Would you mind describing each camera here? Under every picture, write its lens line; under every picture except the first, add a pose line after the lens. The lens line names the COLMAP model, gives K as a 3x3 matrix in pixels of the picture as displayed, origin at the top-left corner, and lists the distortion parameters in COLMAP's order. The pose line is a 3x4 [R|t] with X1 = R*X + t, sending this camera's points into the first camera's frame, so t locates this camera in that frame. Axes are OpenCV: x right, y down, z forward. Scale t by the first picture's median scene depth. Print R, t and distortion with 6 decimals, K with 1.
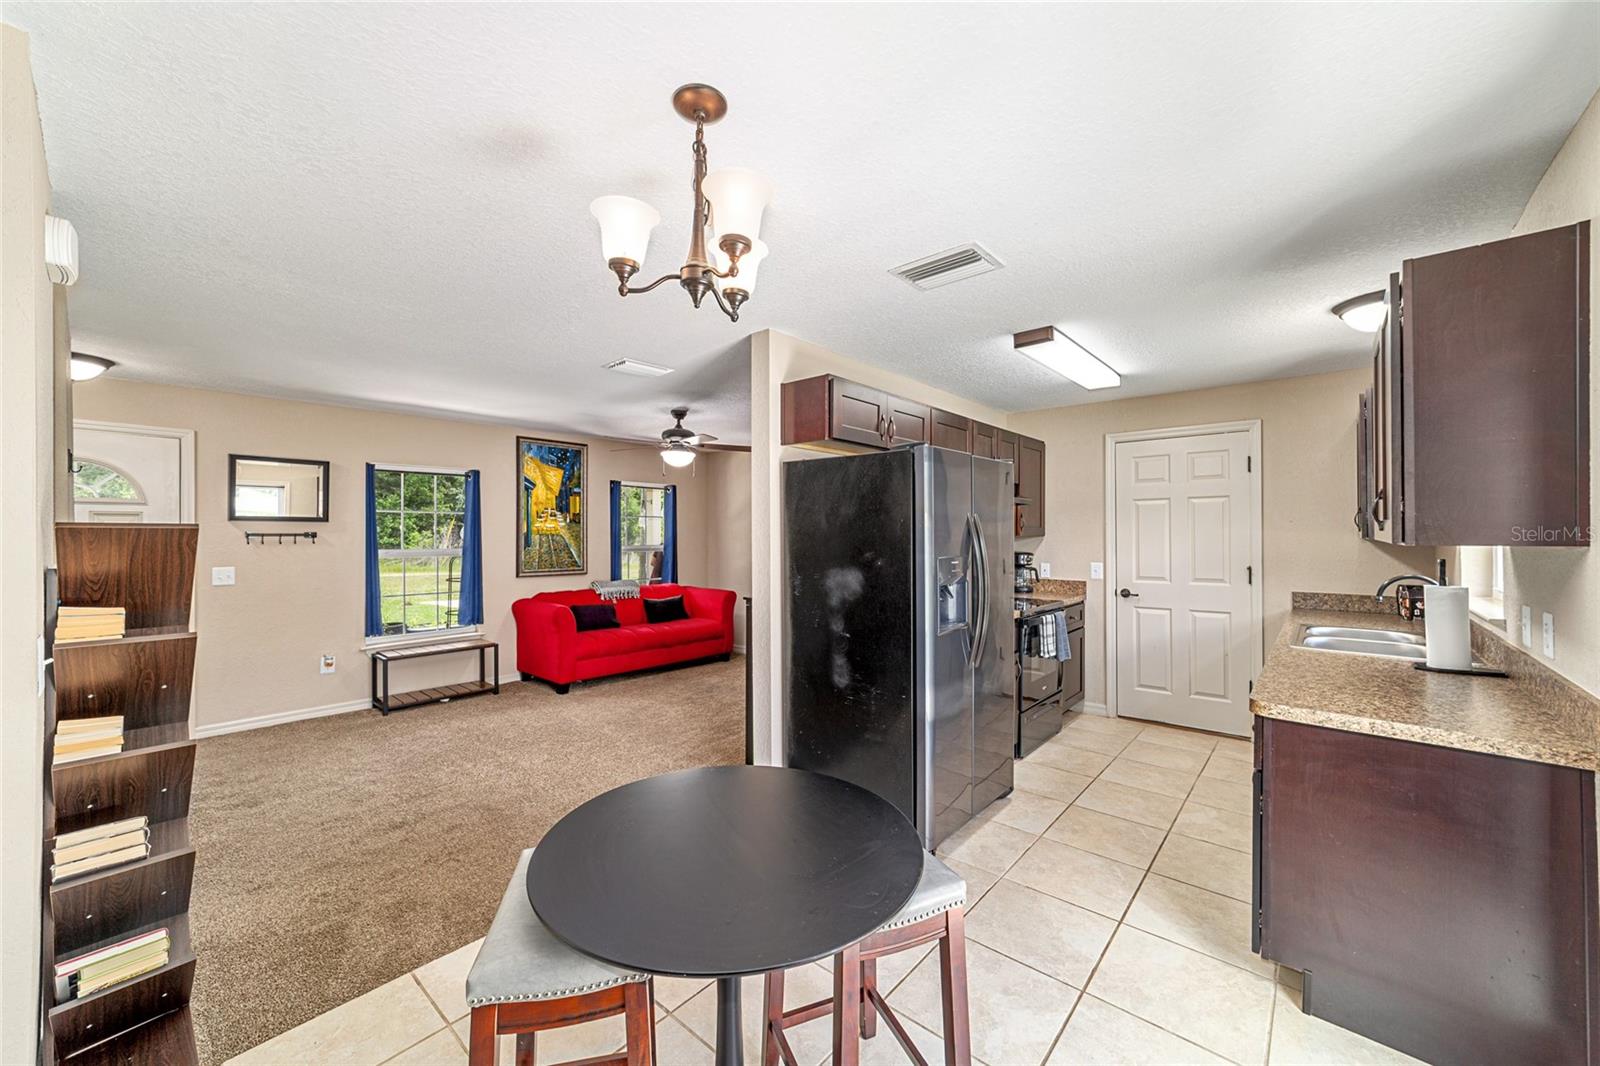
lens RADIAL K [[613.9, 0, 801.6], [0, 613.9, 534.8], [0, 0, 1]] dist [-0.010481, 0.004595]
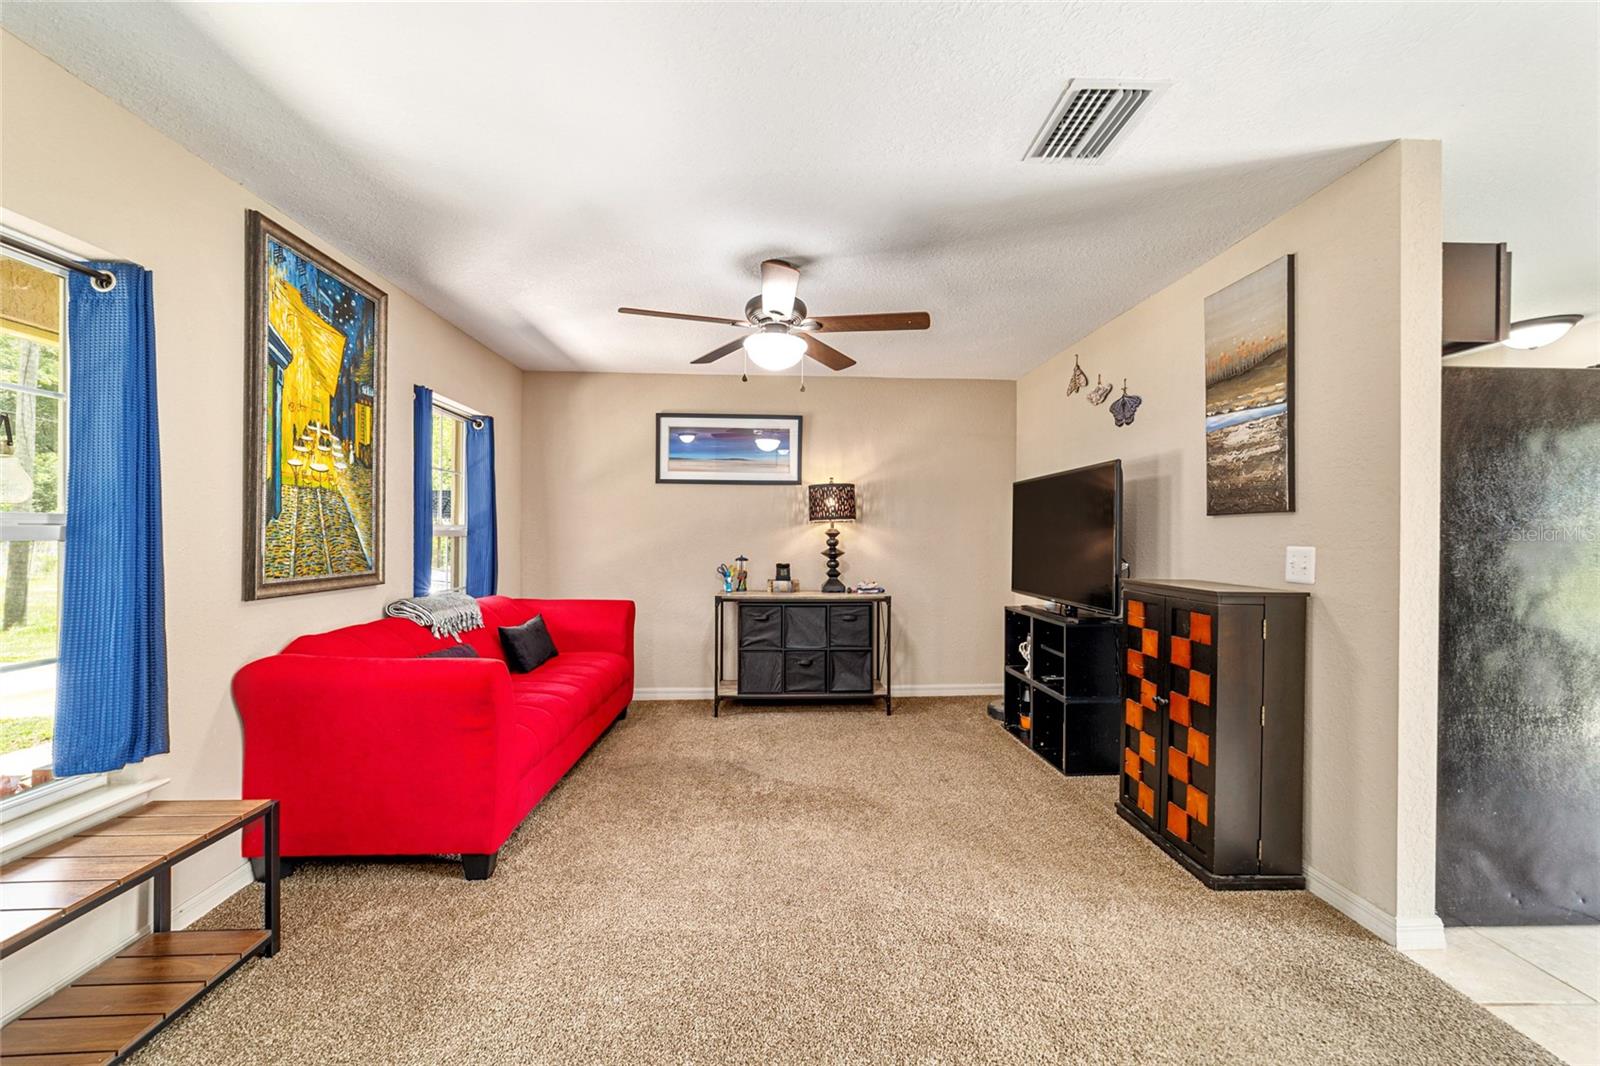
lens RADIAL K [[613.9, 0, 796.5], [0, 613.9, 531.8], [0, 0, 1]] dist [-0.010481, 0.004595]
pose [[0.723260, 0.007015, 0.690540, -0.478155], [-0.004710, 0.999975, -0.005226, 0.029037], [-0.690560, 0.000527, 0.723275, 0.515949]]
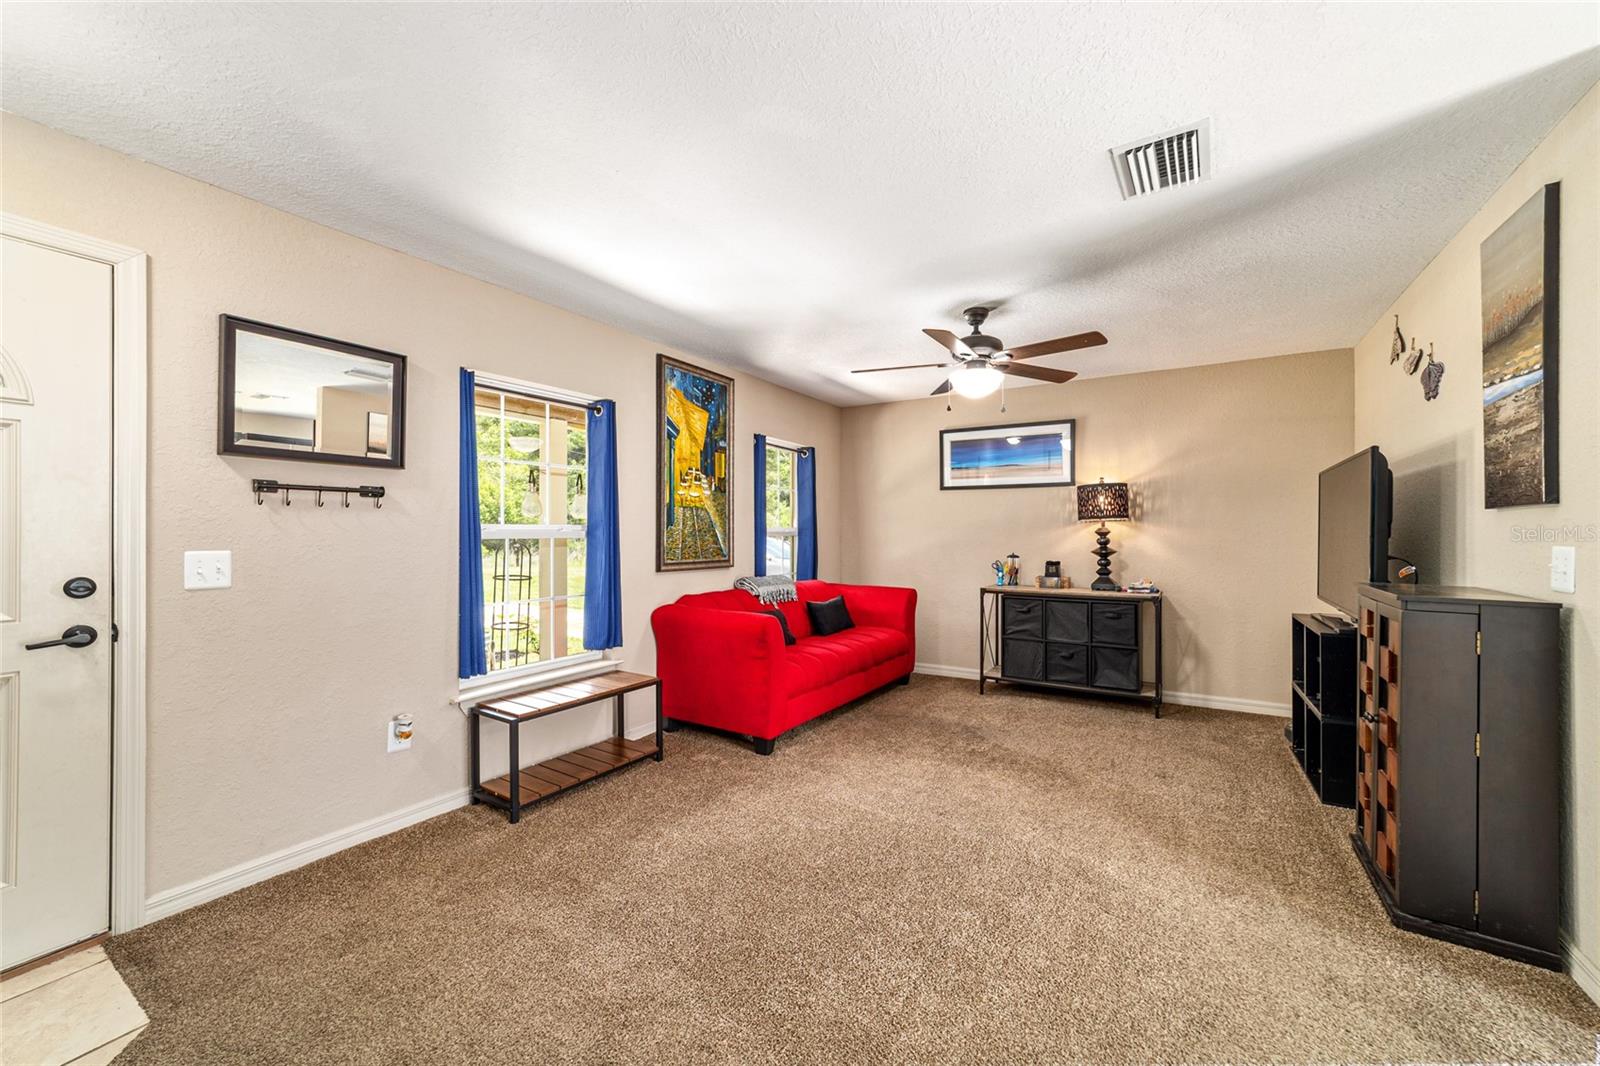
lens RADIAL K [[613.9, 0, 801.7], [0, 613.9, 530.6], [0, 0, 1]] dist [-0.010481, 0.004595]
pose [[0.987987, 0.001797, 0.154525, -0.413897], [-0.001075, 0.999988, -0.004755, 0.028665], [-0.154532, 0.004532, 0.987977, 0.336226]]
